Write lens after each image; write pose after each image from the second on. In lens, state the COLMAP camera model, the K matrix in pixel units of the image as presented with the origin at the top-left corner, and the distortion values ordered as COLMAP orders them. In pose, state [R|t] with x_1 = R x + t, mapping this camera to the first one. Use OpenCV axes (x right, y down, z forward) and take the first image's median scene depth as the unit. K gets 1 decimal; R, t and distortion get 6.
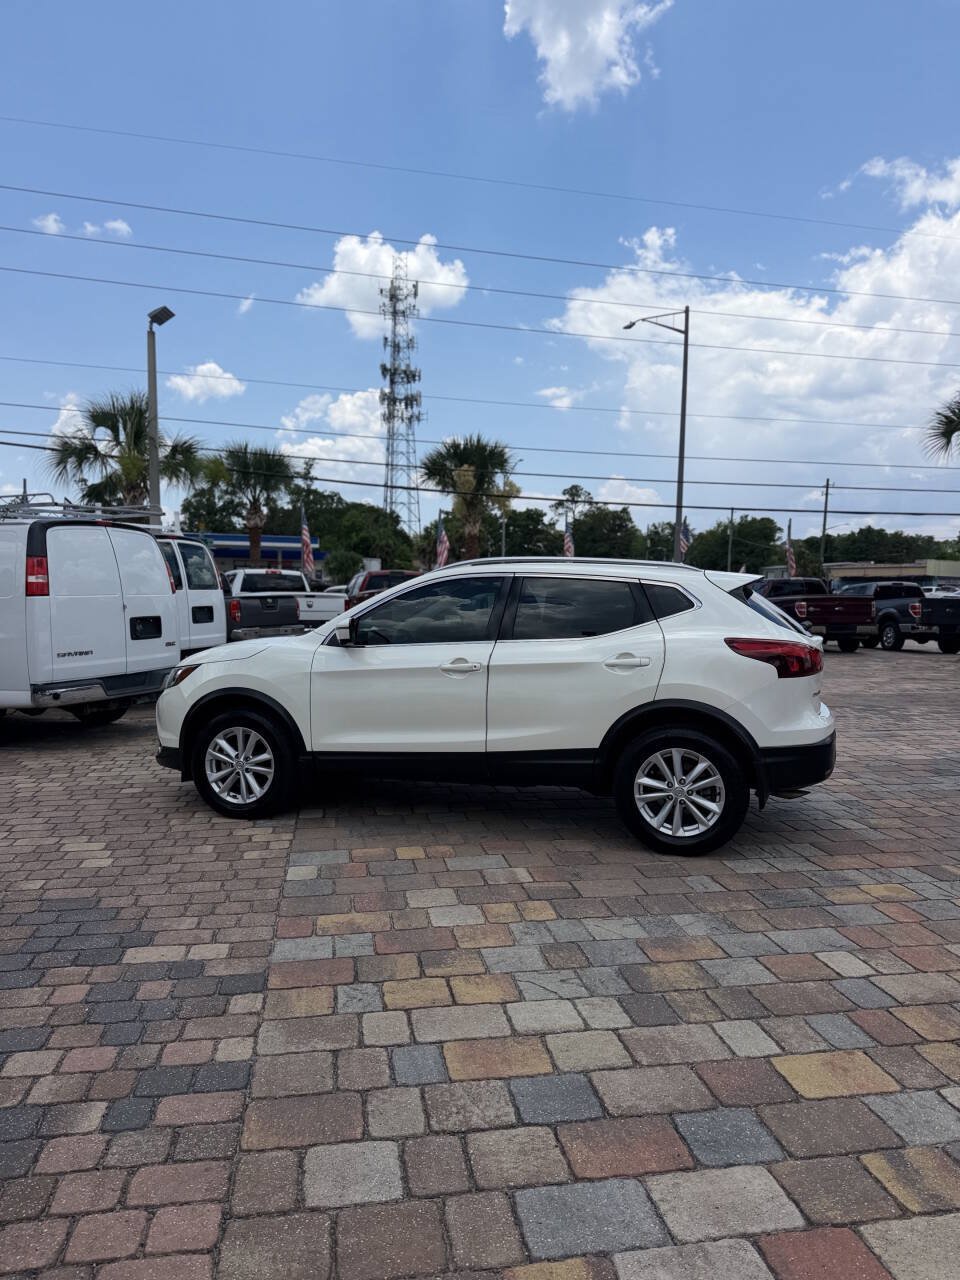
lens RADIAL K [[881.5, 0, 483.9], [0, 881.5, 646.8], [0, 0, 1]] dist [0.110274, -0.201686]
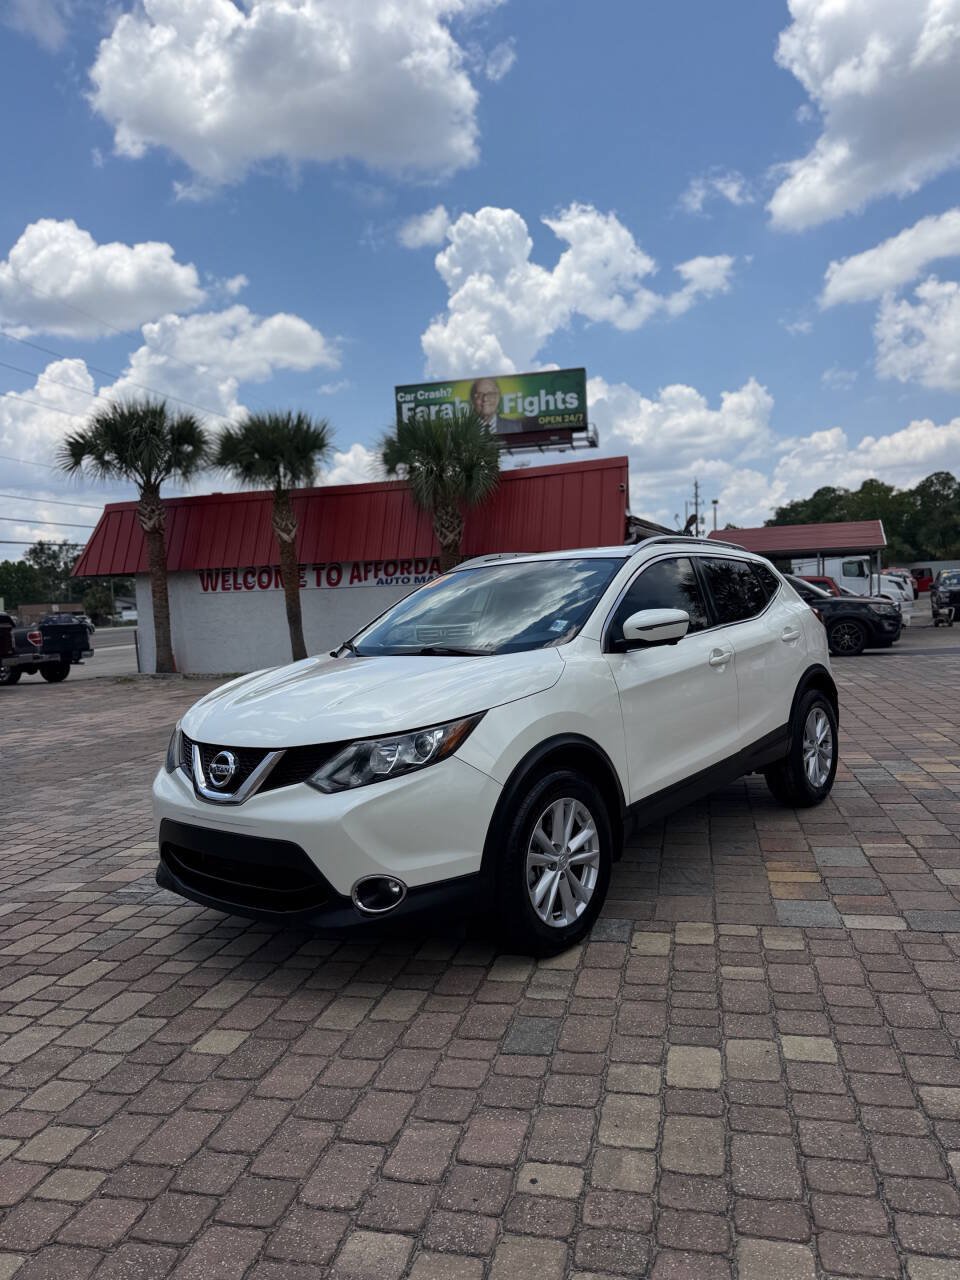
lens RADIAL K [[891.6, 0, 480.0], [0, 891.6, 640.0], [0, 0, 1]] dist [0.117786, -0.208531]
pose [[0.404986, -0.067490, 0.911829, -0.941367], [0.112694, 0.993353, 0.023472, -0.043900], [-0.907351, 0.093251, 0.409899, 0.865213]]
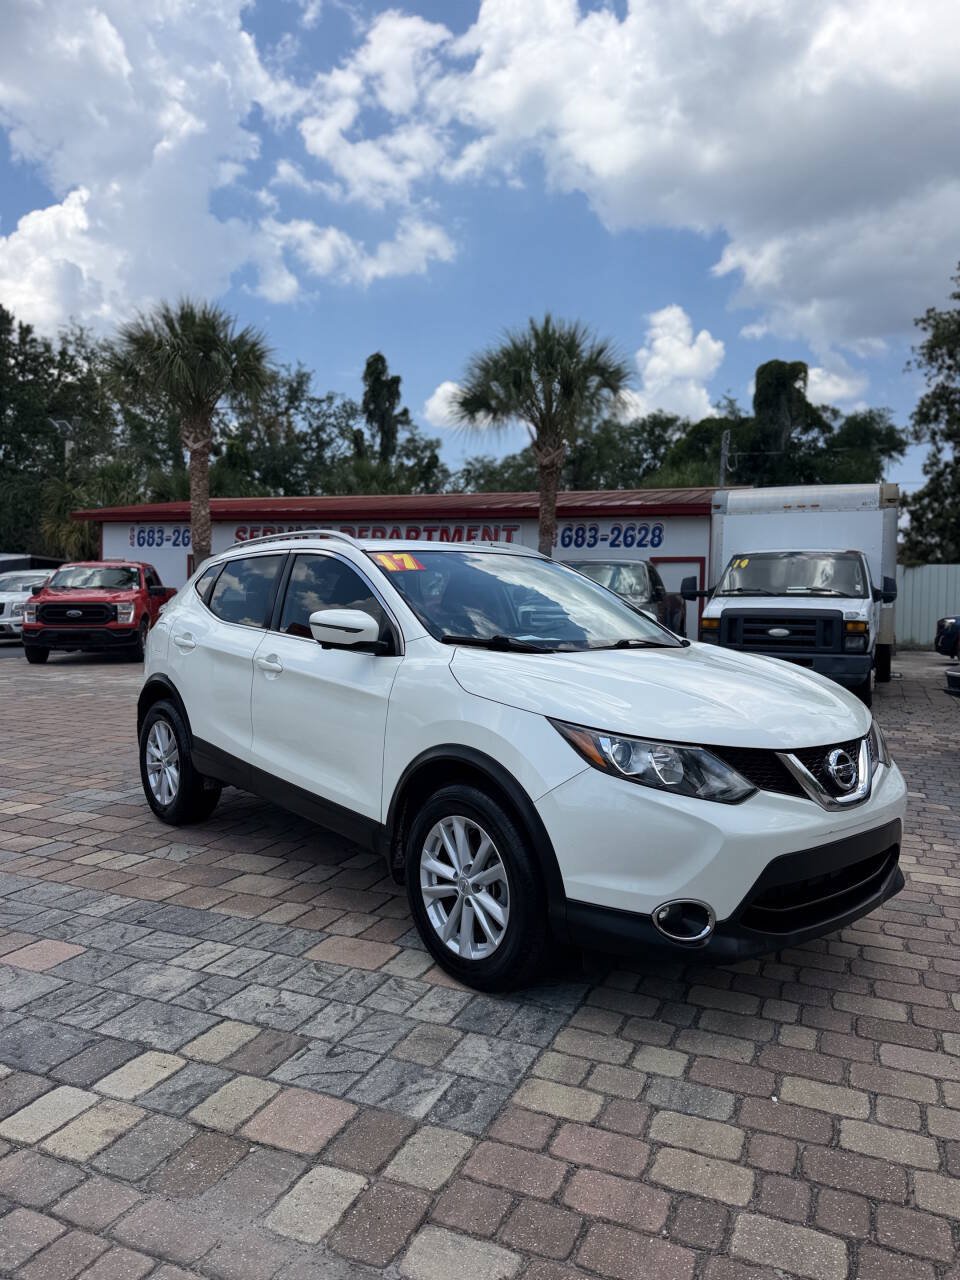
lens RADIAL K [[886.3, 0, 471.1], [0, 886.3, 644.8], [0, 0, 1]] dist [0.113963, -0.194343]
pose [[-0.831499, -0.055587, 0.552738, -0.538739], [0.005106, 0.994175, 0.107661, -0.101986], [-0.555502, 0.092343, -0.826372, 1.936756]]
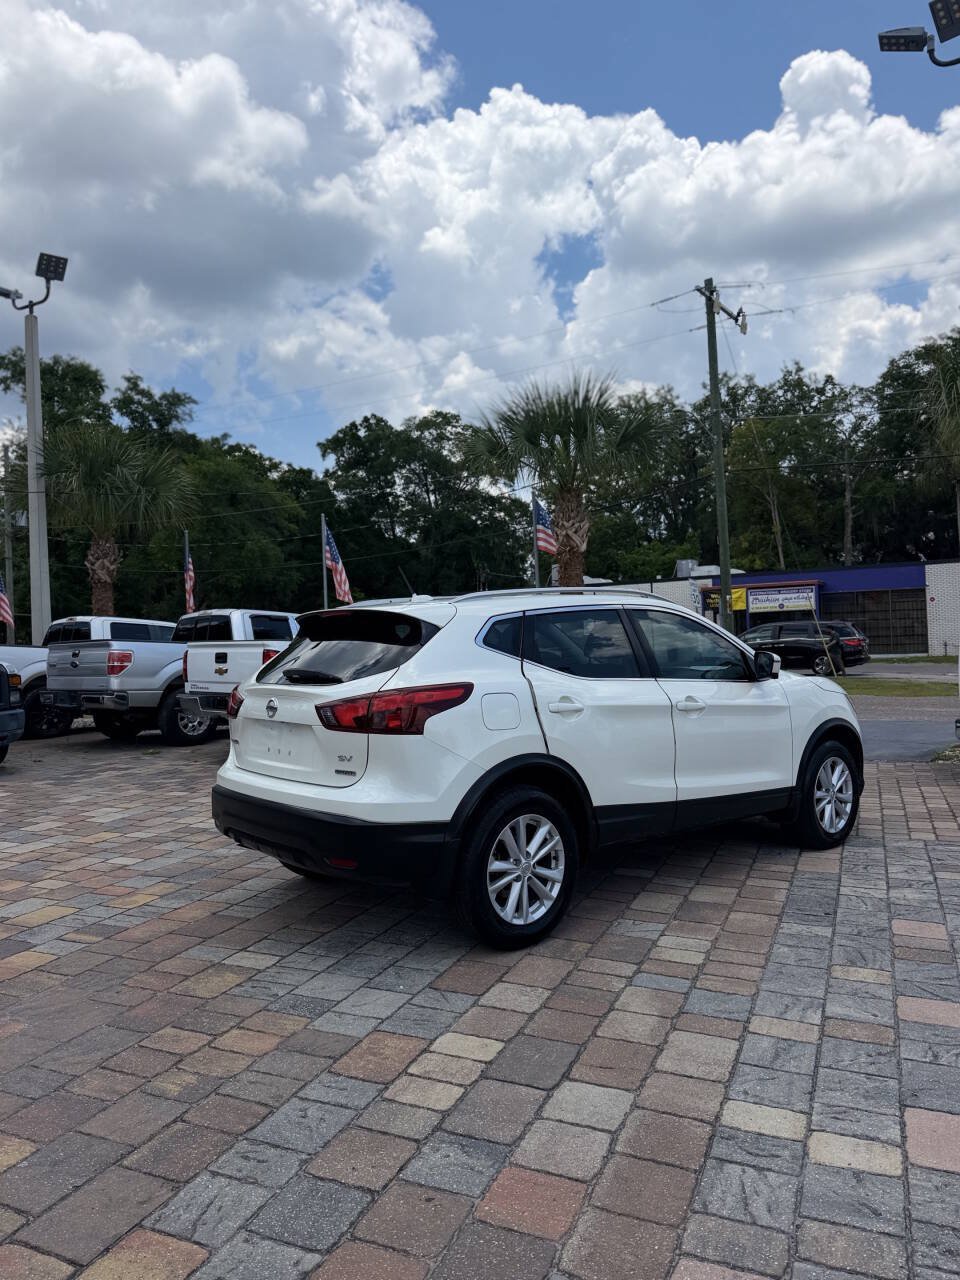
lens RADIAL K [[881.5, 0, 483.9], [0, 881.5, 646.8], [0, 0, 1]] dist [0.110274, -0.201686]
pose [[-0.548060, 0.008598, -0.836395, 0.986977], [-0.029573, 0.999123, 0.029649, -0.079803], [0.835916, 0.040984, -0.547325, 1.691280]]
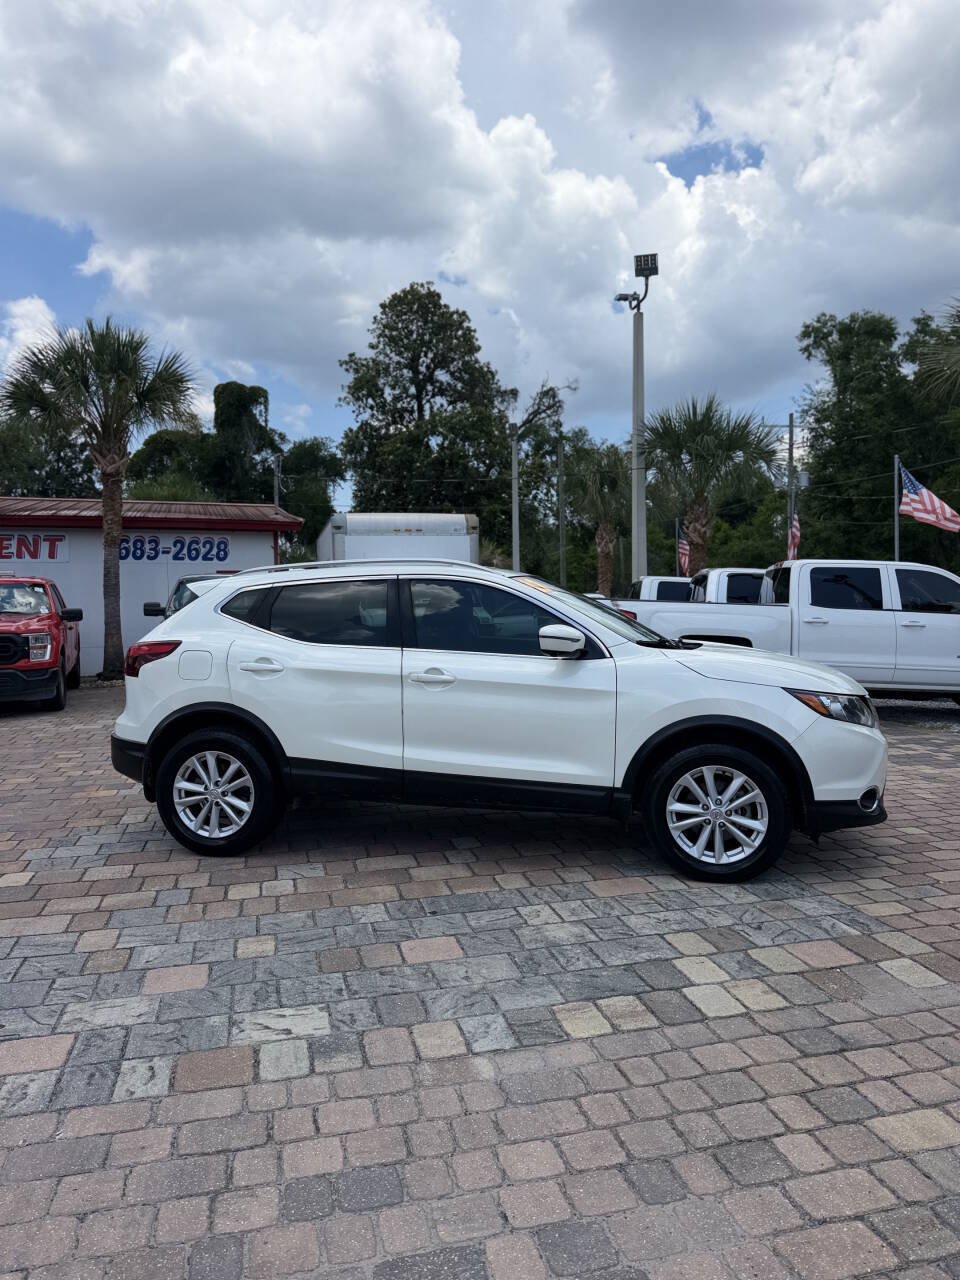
lens RADIAL K [[883.8, 0, 487.9], [0, 883.8, 643.1], [0, 0, 1]] dist [0.090391, -0.155745]
pose [[-0.997061, 0.004269, -0.076488, 0.084207], [-0.003041, 0.995454, 0.095195, -0.118996], [0.076546, 0.095148, -0.992516, 2.276297]]
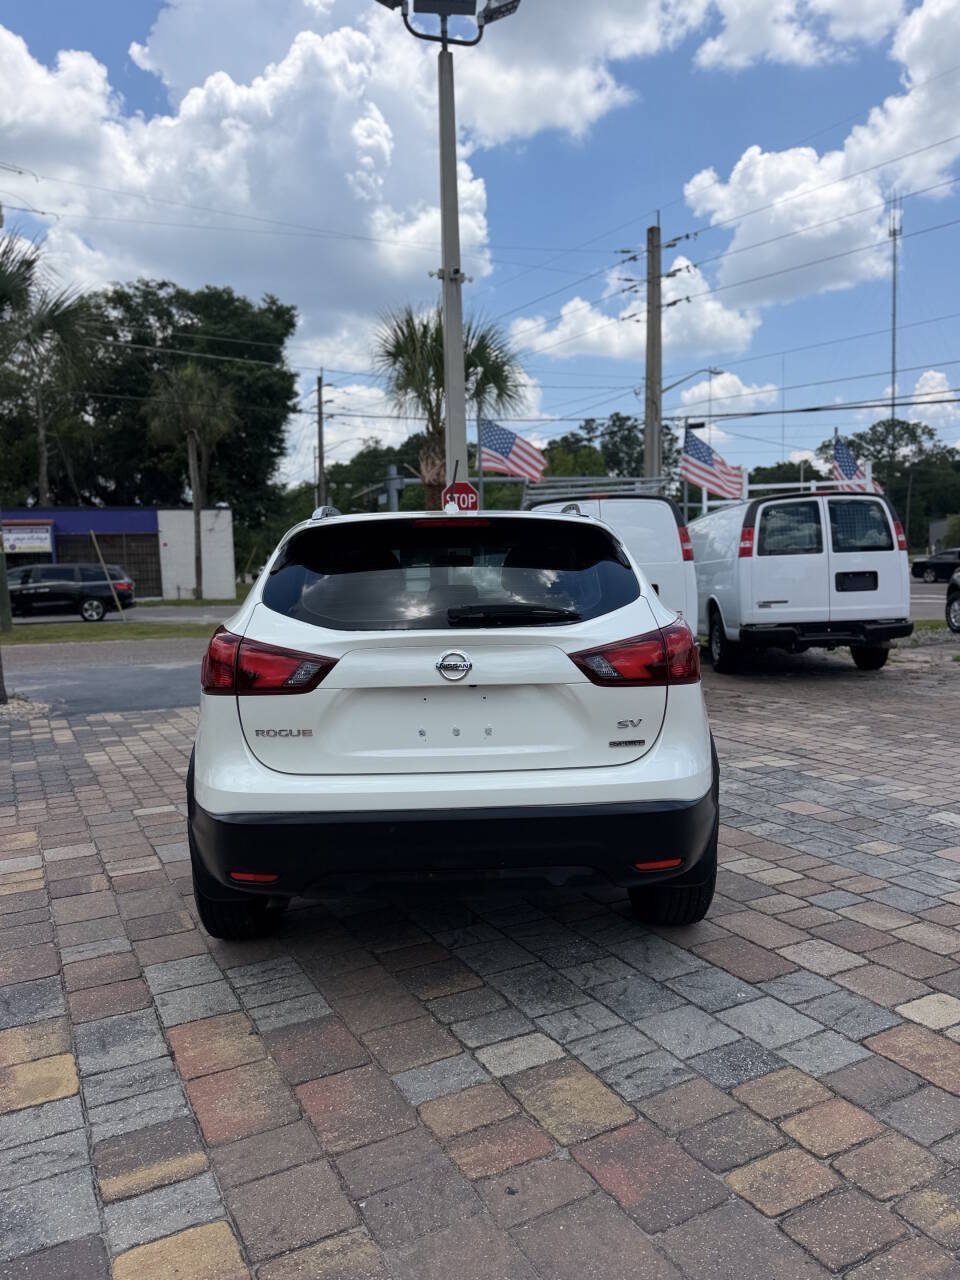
lens RADIAL K [[892.3, 0, 480.0], [0, 892.3, 640.0], [0, 0, 1]] dist [0.043510, -0.065598]
pose [[0.306251, 0.059436, -0.950093, 0.907289], [-0.029657, 0.998160, 0.052883, -0.035701], [0.951489, 0.011981, 0.307450, 0.932806]]
